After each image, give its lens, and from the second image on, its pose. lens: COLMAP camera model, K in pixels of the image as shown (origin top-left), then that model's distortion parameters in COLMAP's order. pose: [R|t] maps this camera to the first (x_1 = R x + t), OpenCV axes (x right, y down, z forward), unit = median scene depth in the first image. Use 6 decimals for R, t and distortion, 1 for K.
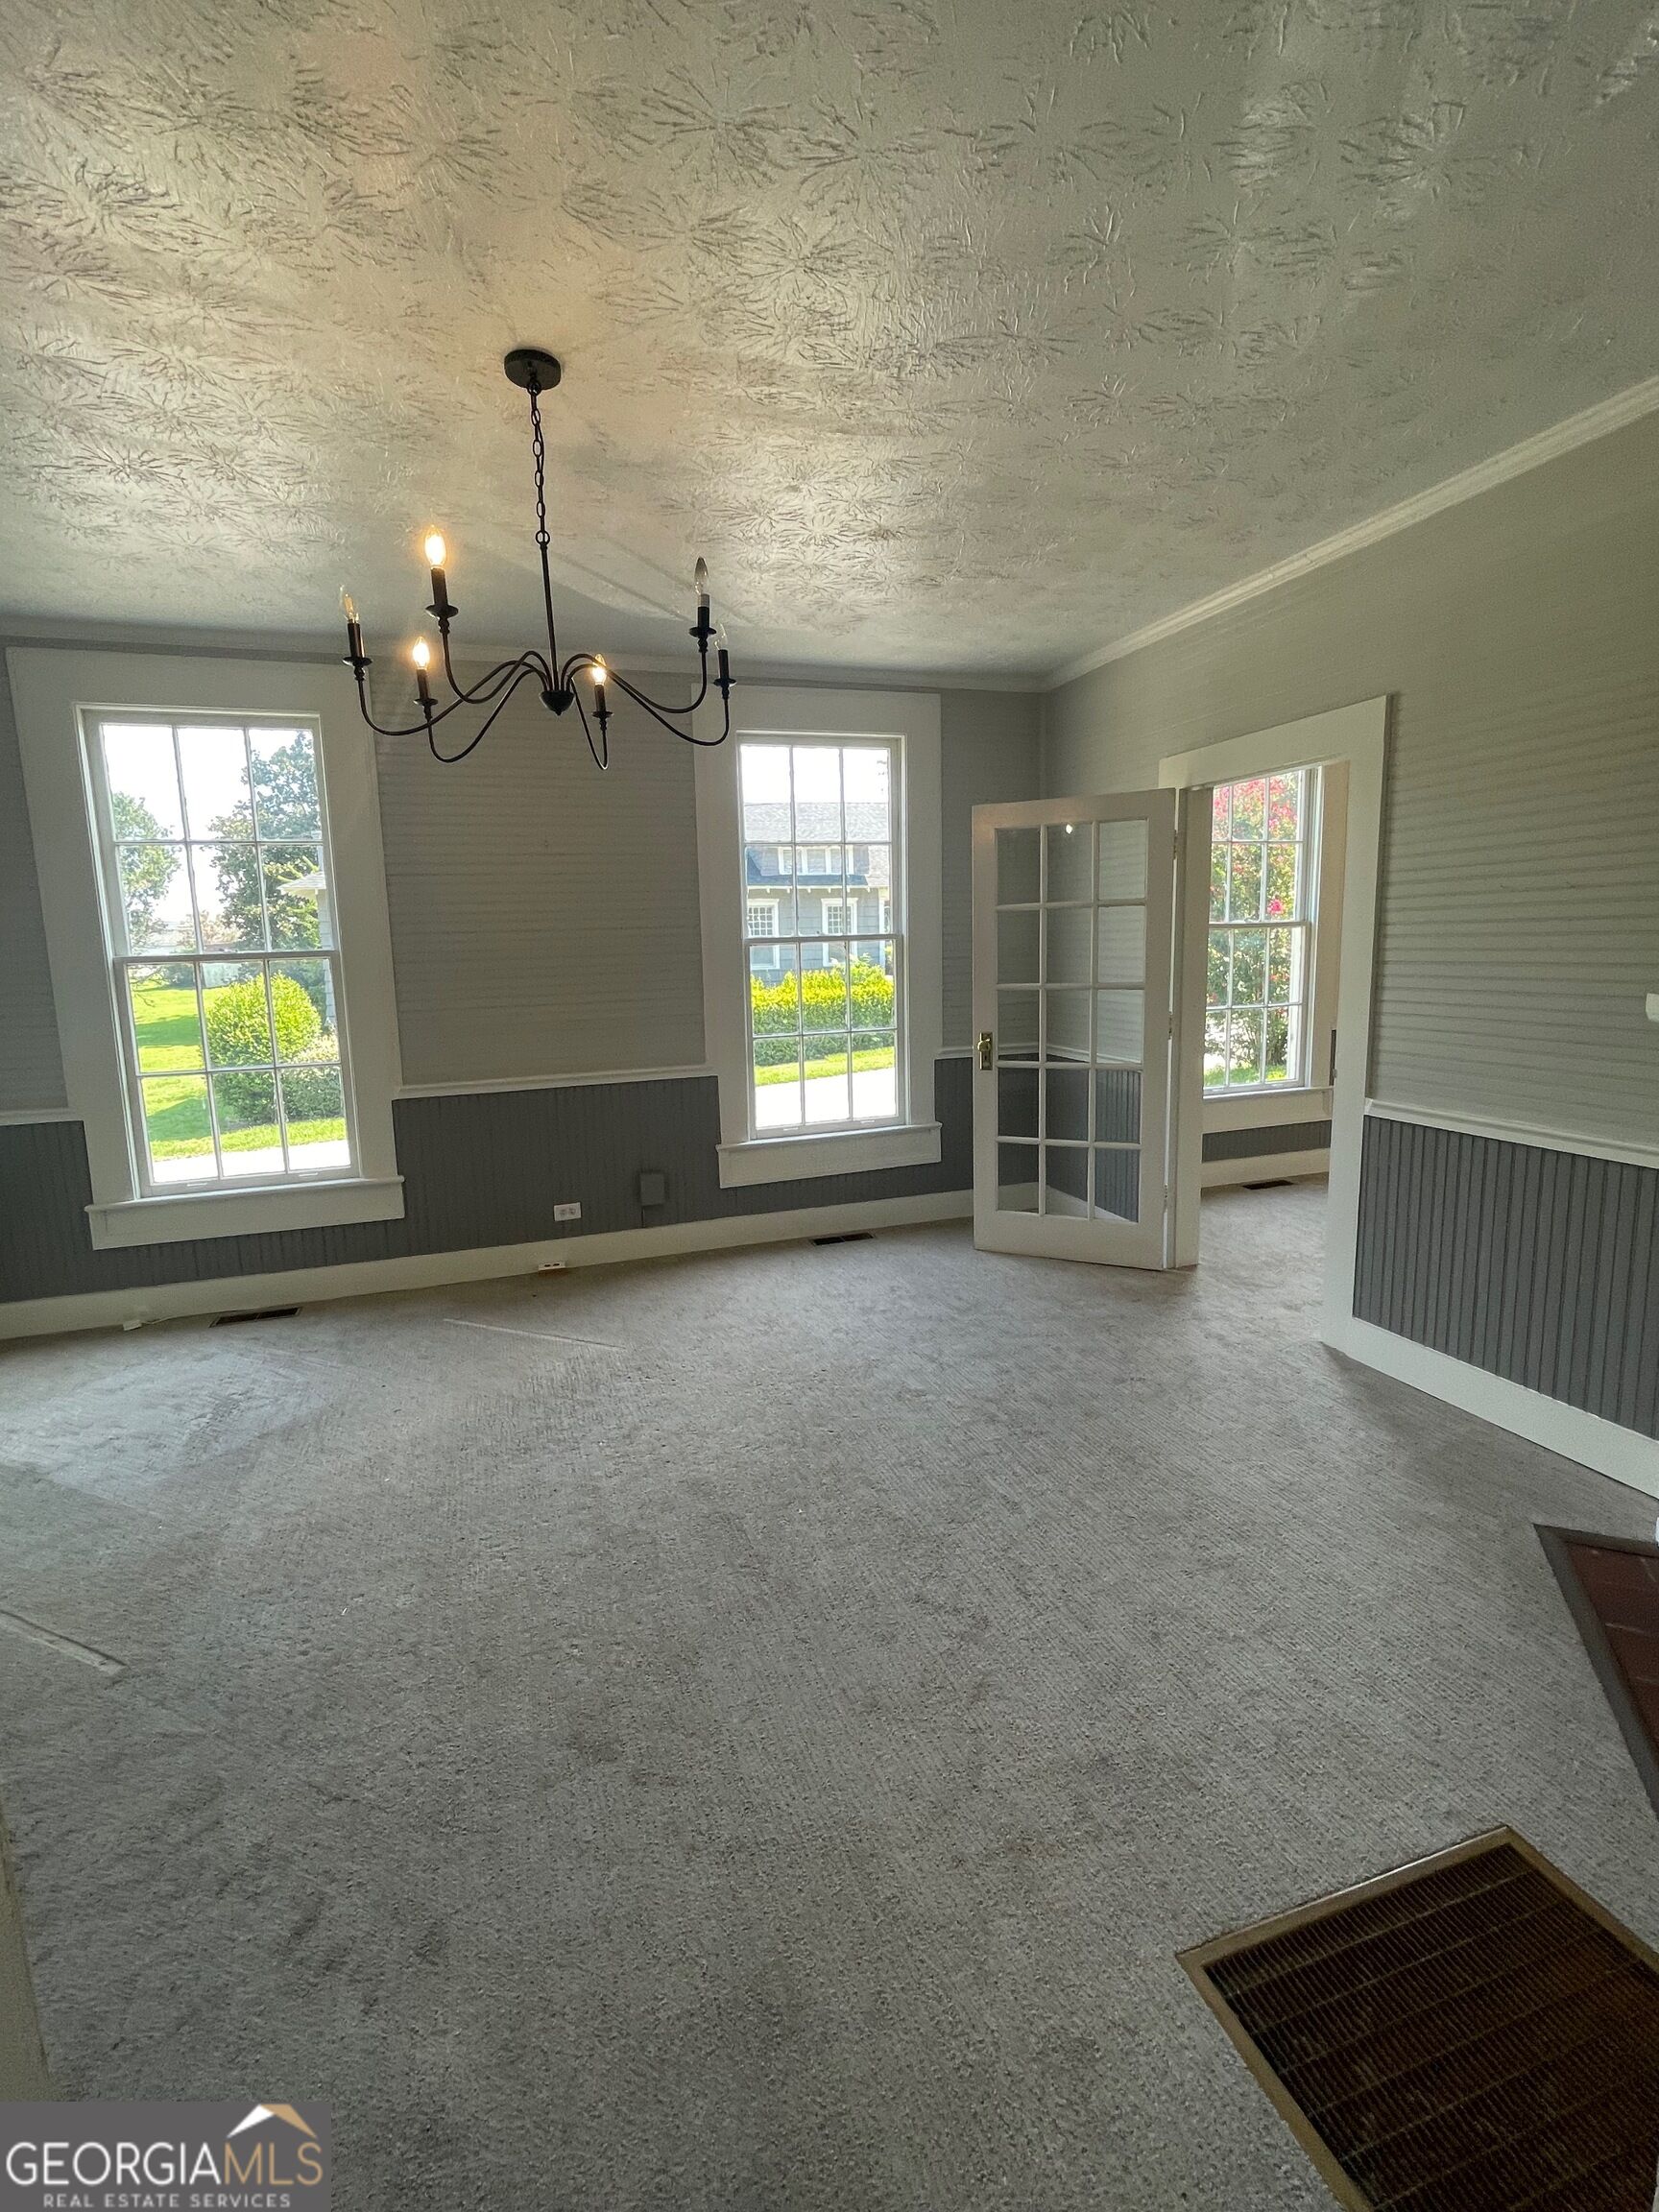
lens RADIAL K [[999.0, 0, 832.5], [0, 999.0, 1099.7], [0, 0, 1]] dist [0.001656, 0.000346]
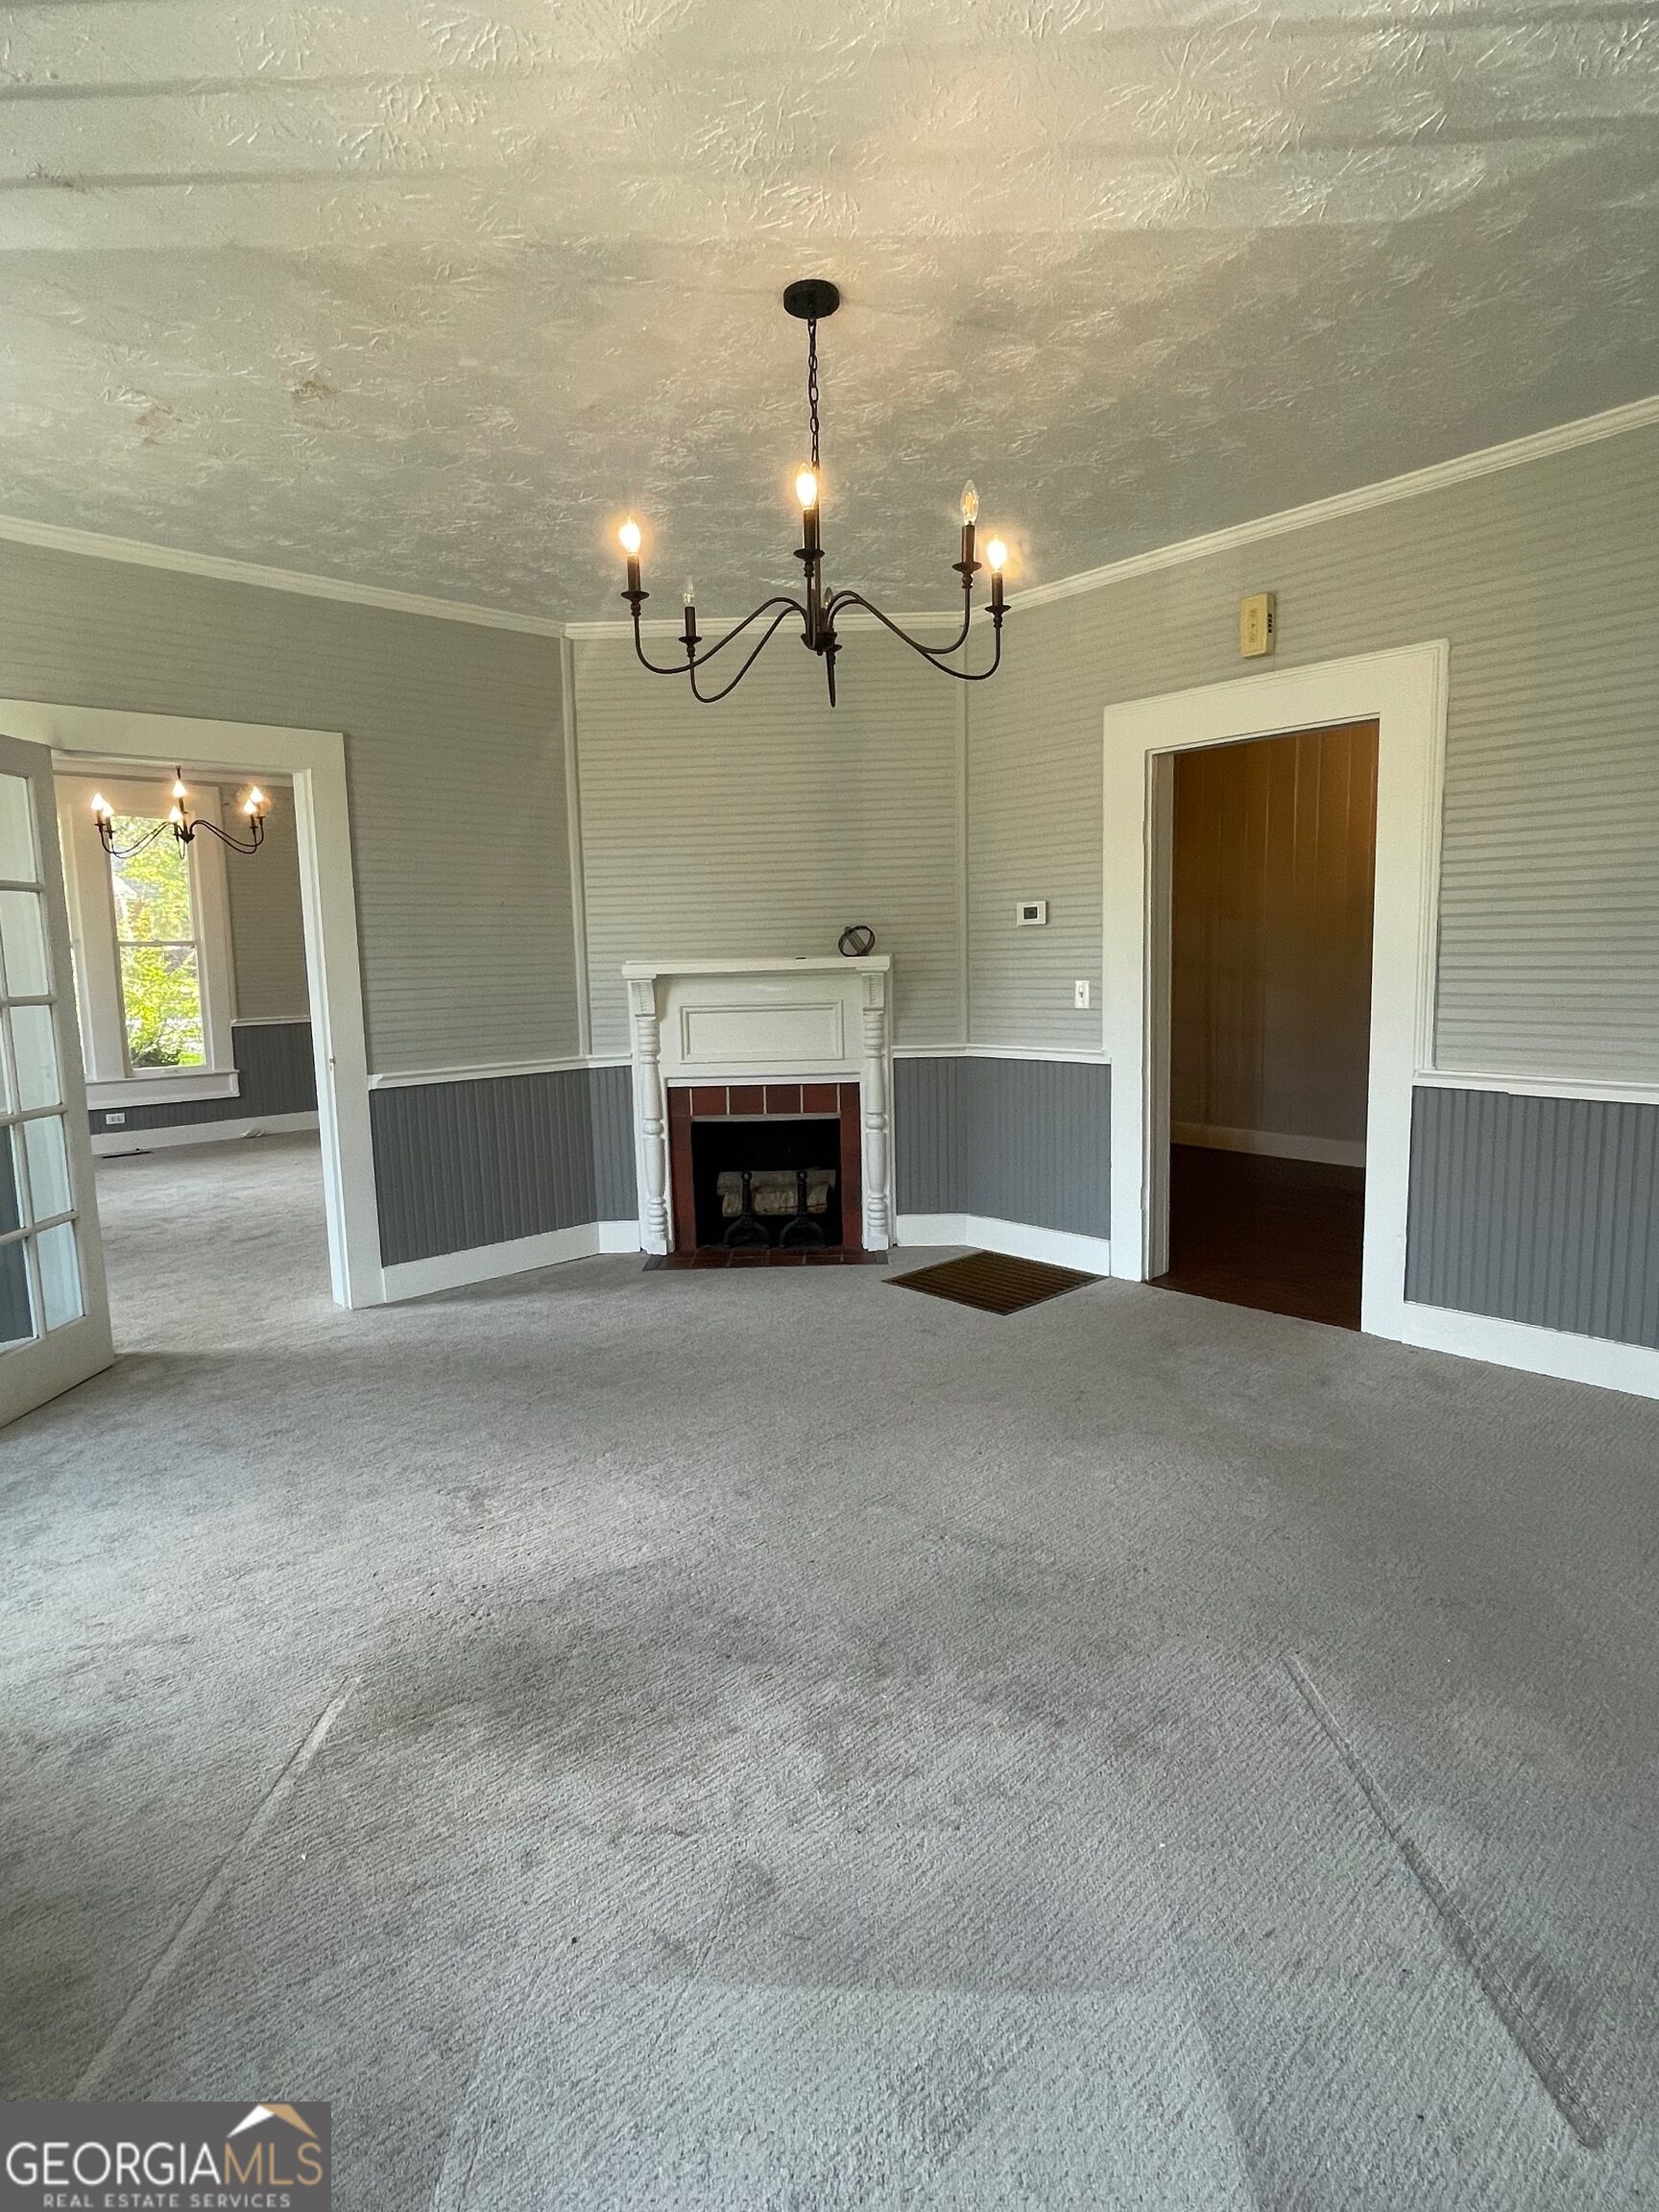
lens RADIAL K [[1169.6, 0, 817.2], [0, 1169.6, 1095.9], [0, 0, 1]] dist [-0.002565, -0.000619]
pose [[-0.399628, -0.077559, 0.913391, -0.911315], [0.174252, 0.971819, 0.158759, -0.103405], [-0.899963, 0.222604, -0.374851, 1.039962]]
